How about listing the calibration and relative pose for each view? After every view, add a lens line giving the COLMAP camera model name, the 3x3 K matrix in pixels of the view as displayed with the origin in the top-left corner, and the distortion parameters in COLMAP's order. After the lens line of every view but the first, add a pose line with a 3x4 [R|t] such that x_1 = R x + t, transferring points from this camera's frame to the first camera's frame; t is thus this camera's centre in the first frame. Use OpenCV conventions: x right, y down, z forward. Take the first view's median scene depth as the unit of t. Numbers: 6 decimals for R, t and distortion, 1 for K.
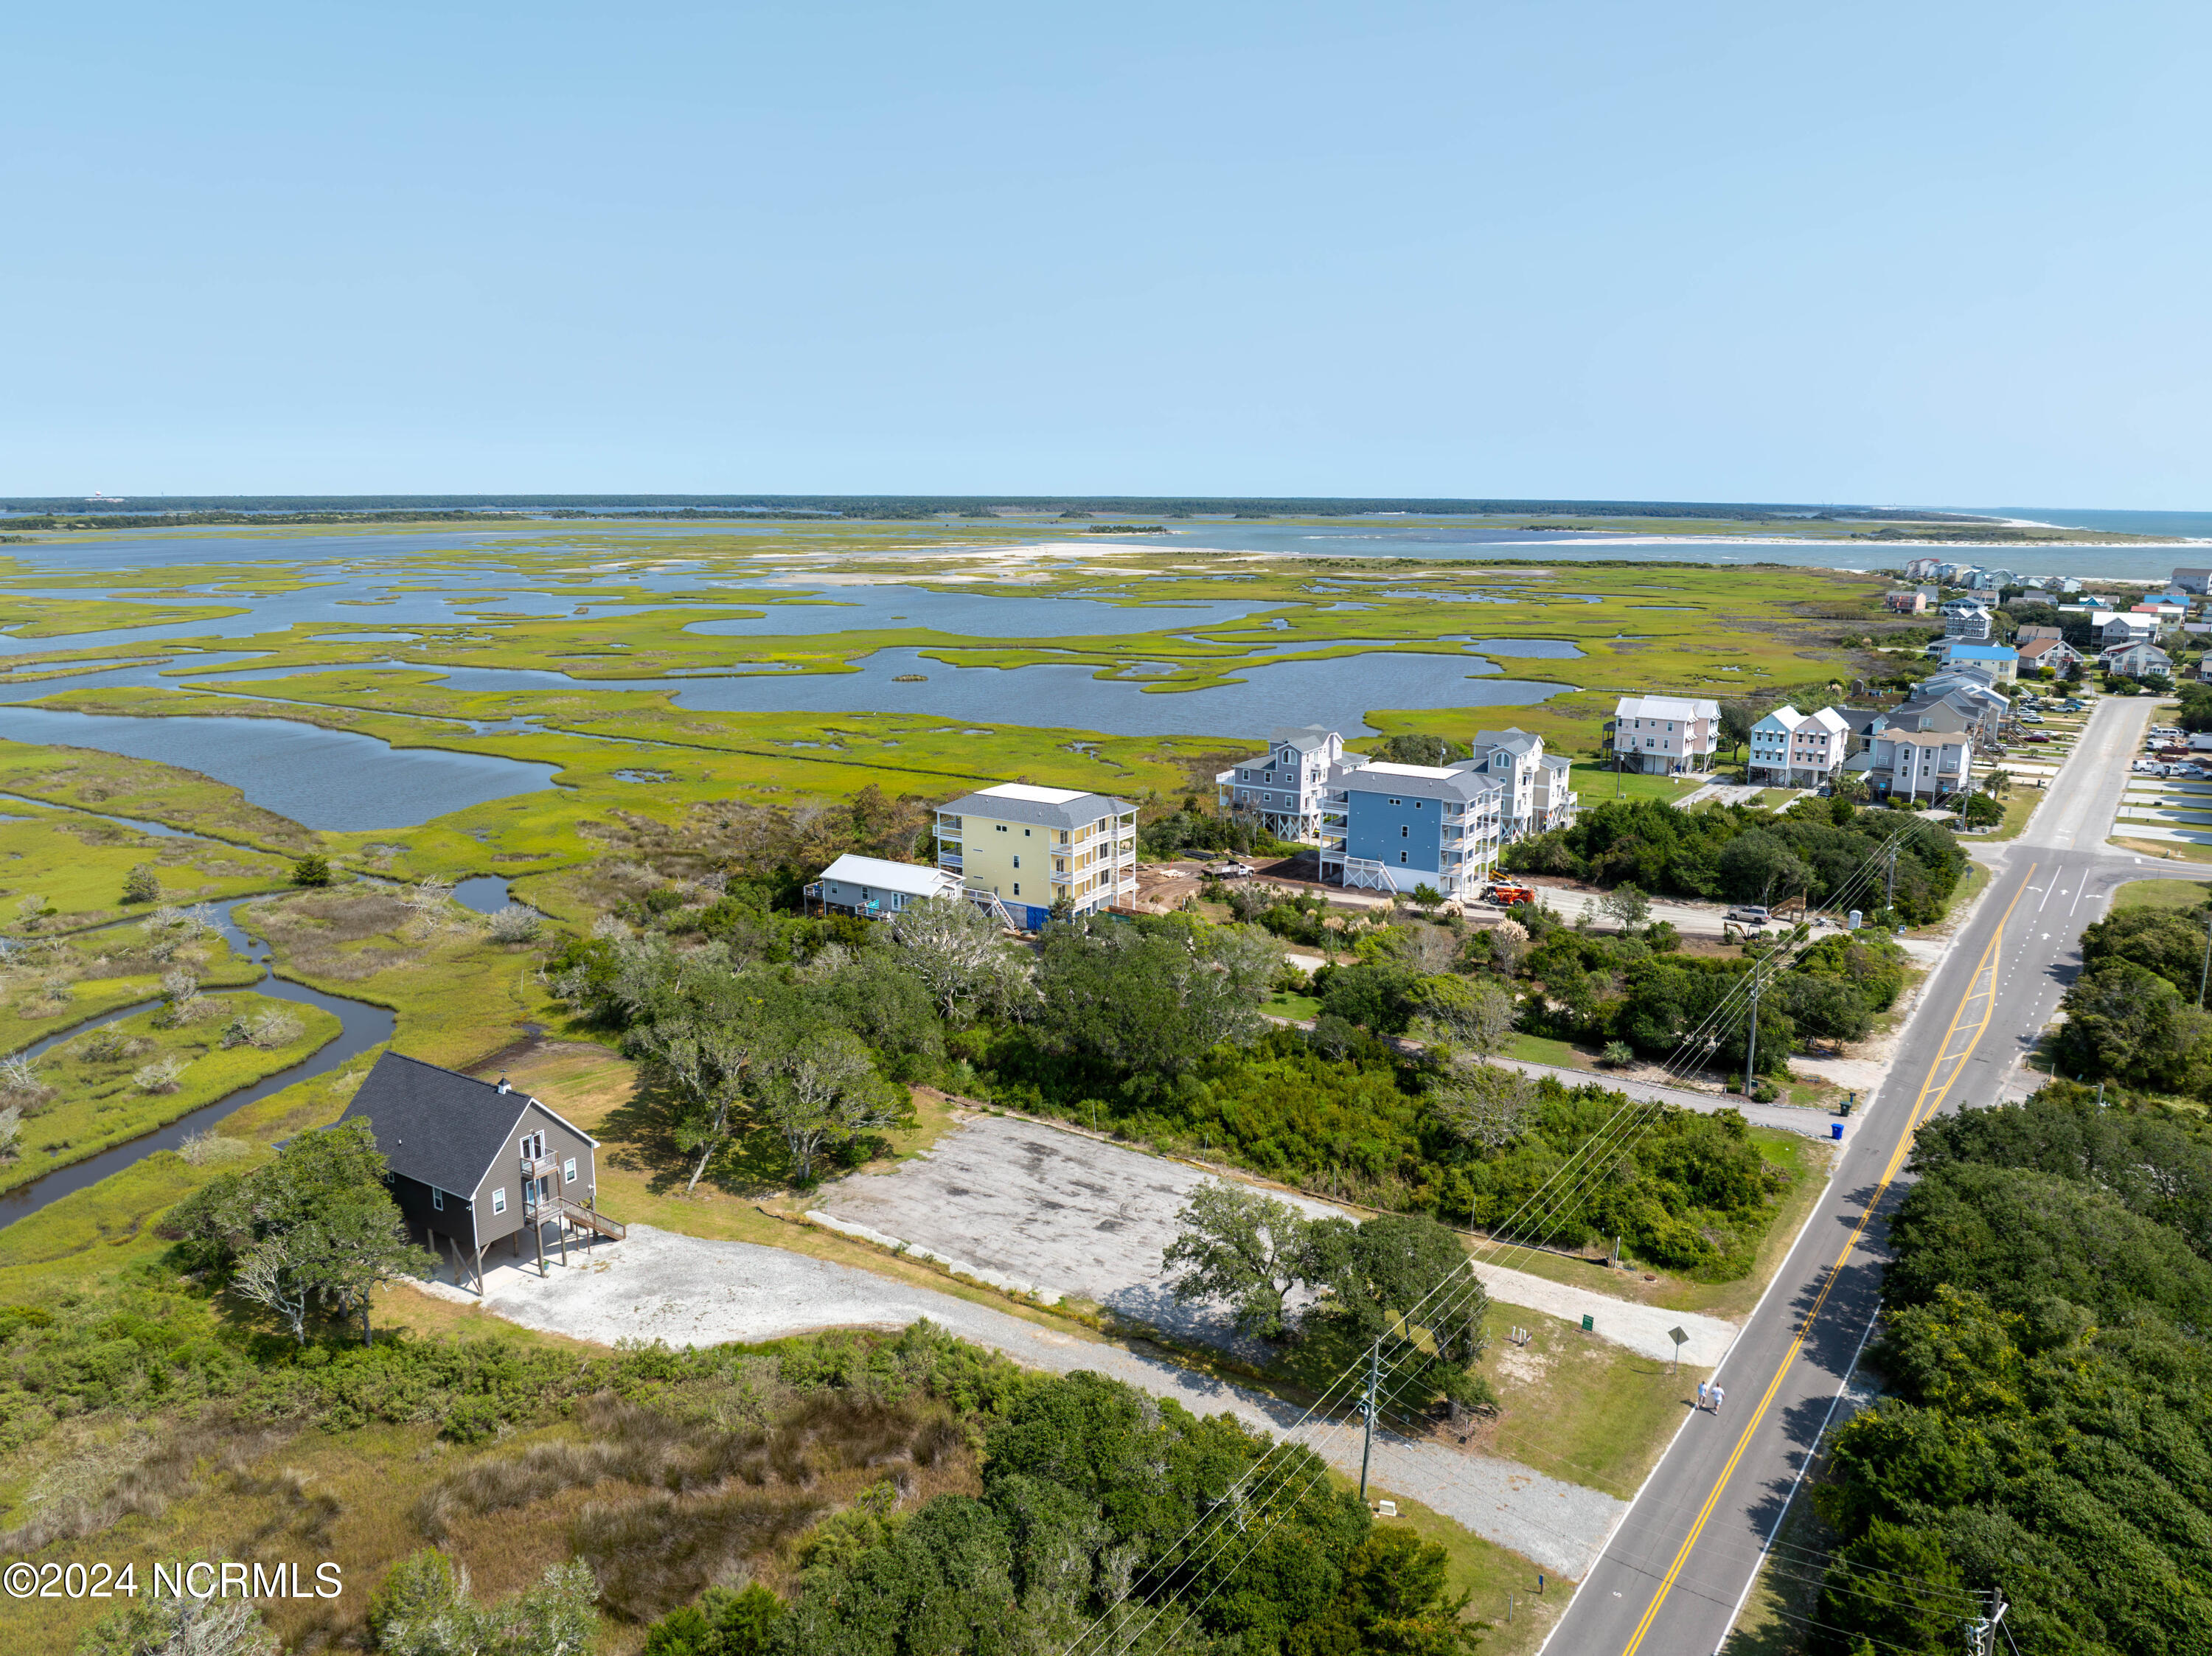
lens RADIAL K [[1560.0, 0, 1109.5], [0, 1560.0, 823.3], [0, 0, 1]] dist [-0.034194, -0.001402]
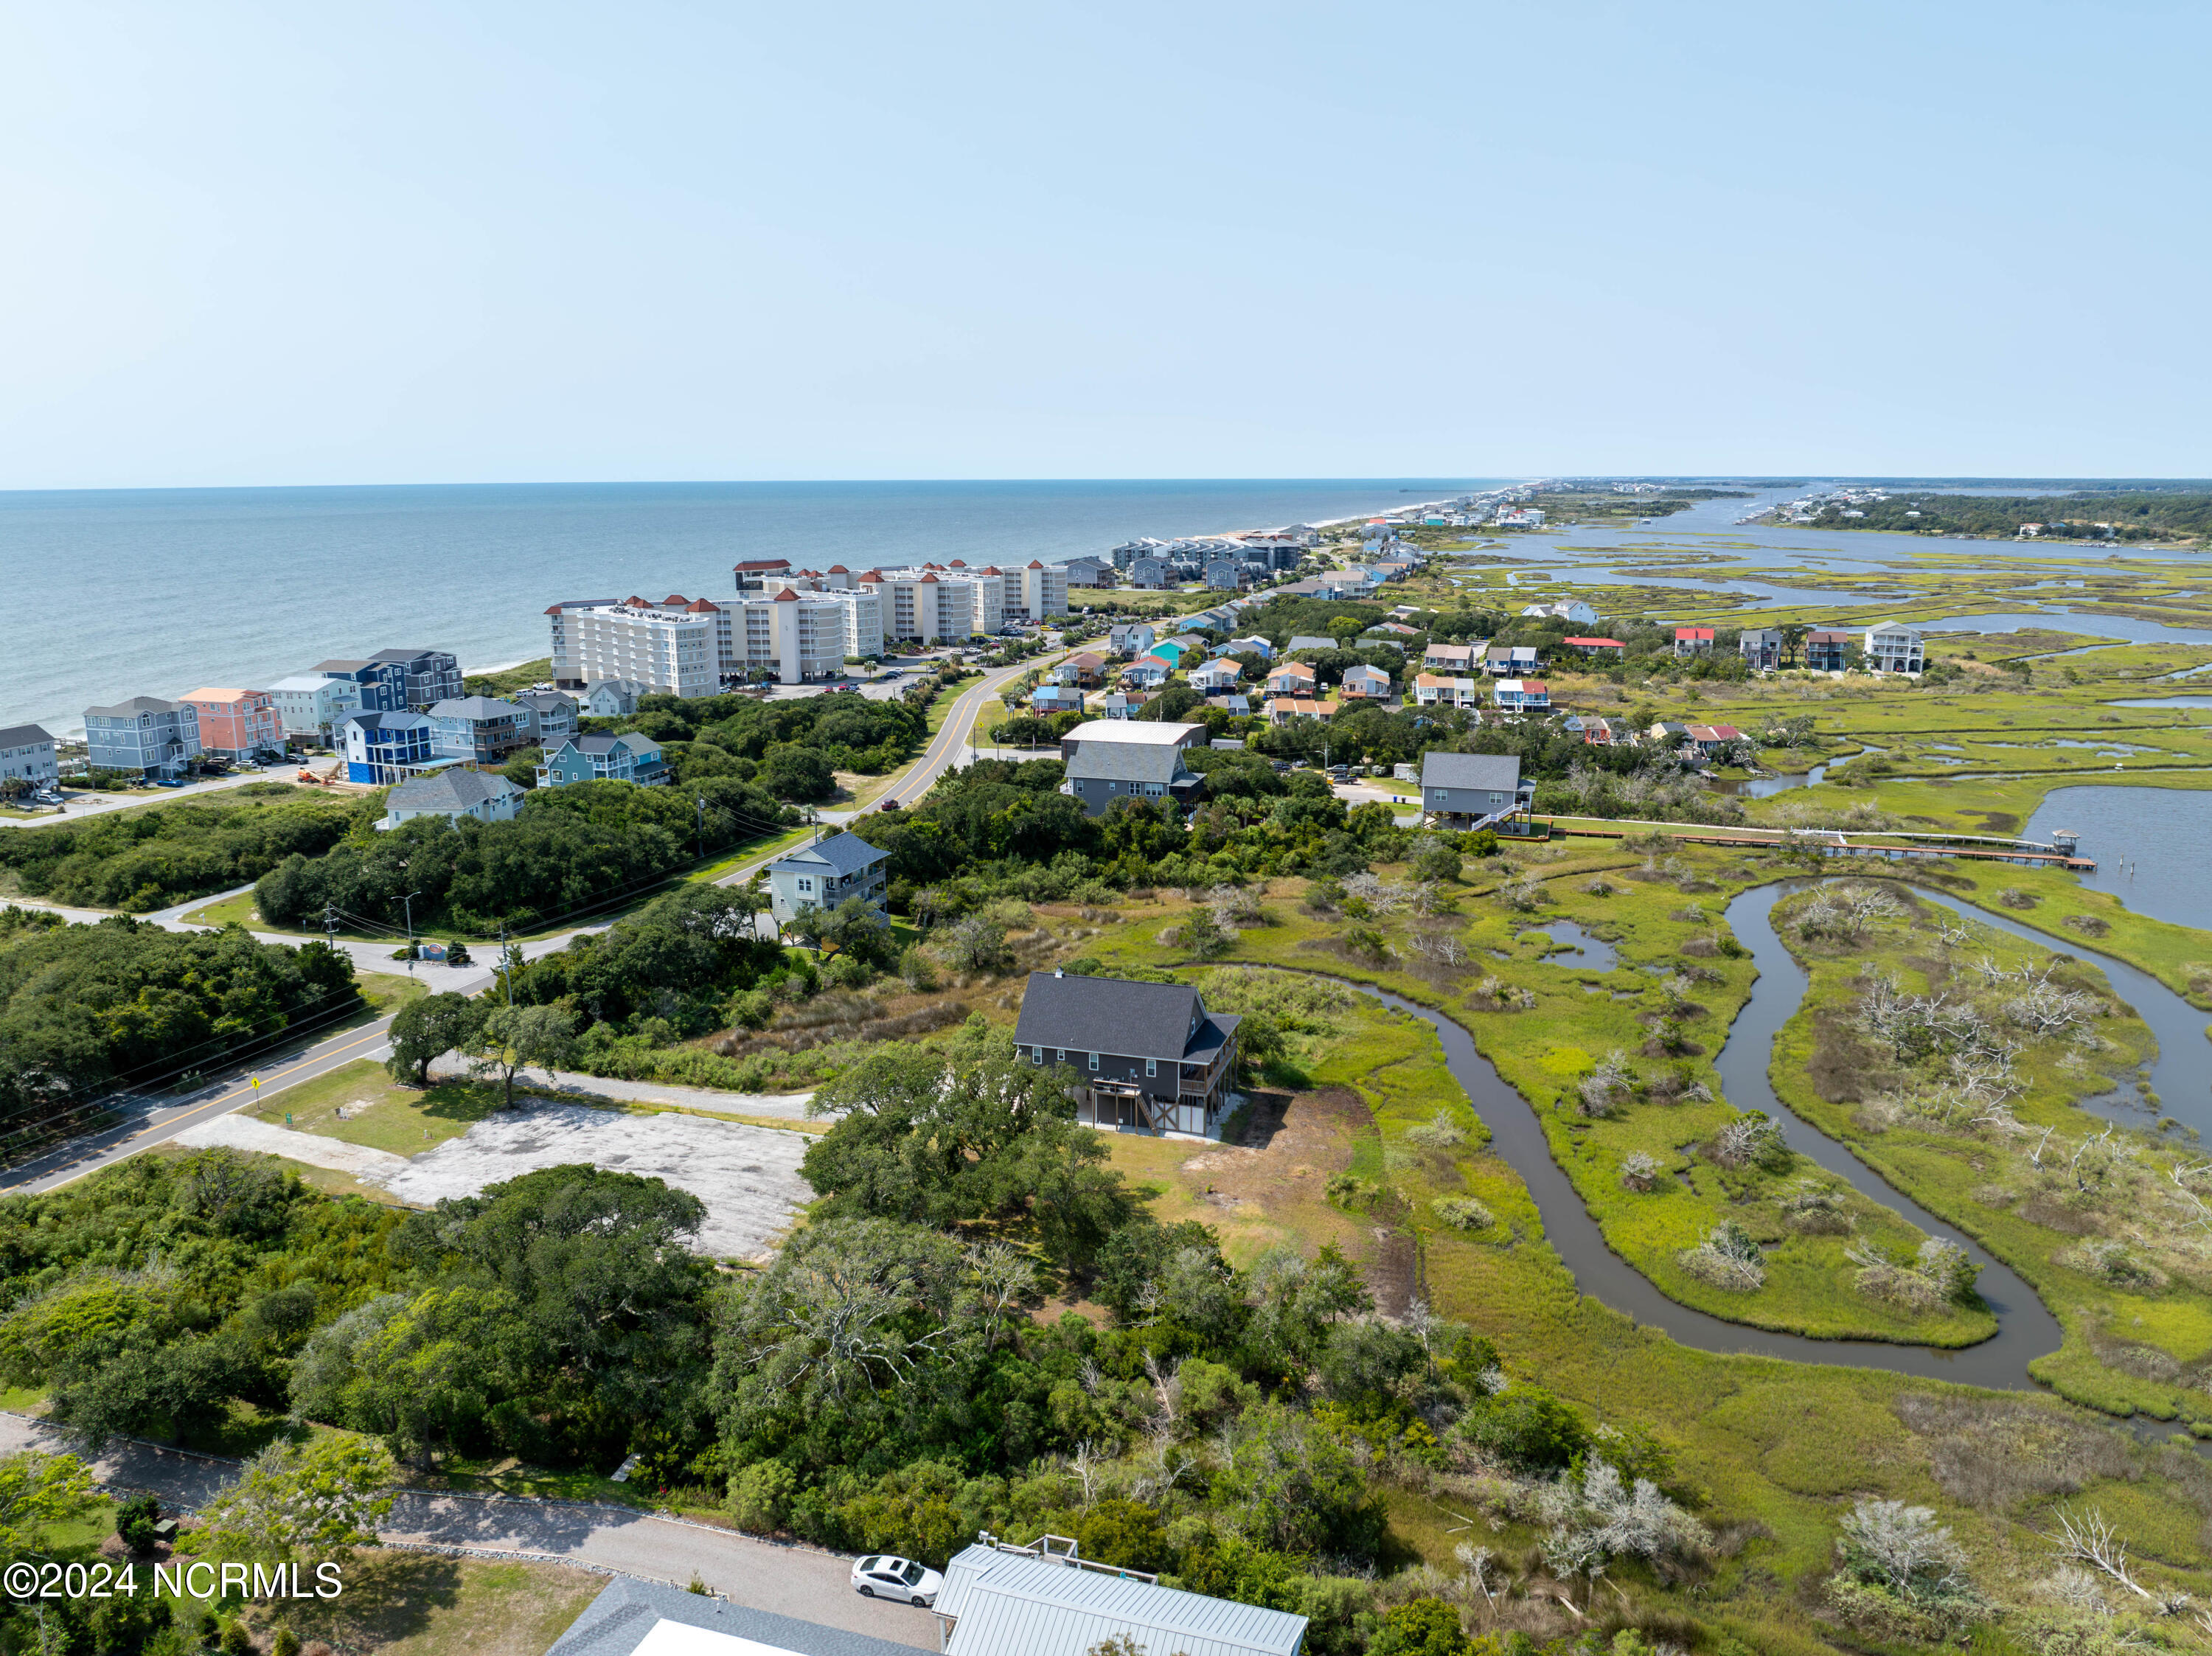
lens RADIAL K [[1573.2, 0, 1106.0], [0, 1573.2, 828.0], [0, 0, 1]] dist [-0.038376, 0.001731]
pose [[-0.969428, 0.053604, -0.239449, -0.055106], [-0.051598, 0.909494, 0.412502, -0.302478], [0.239889, 0.412246, -0.878923, 1.242954]]
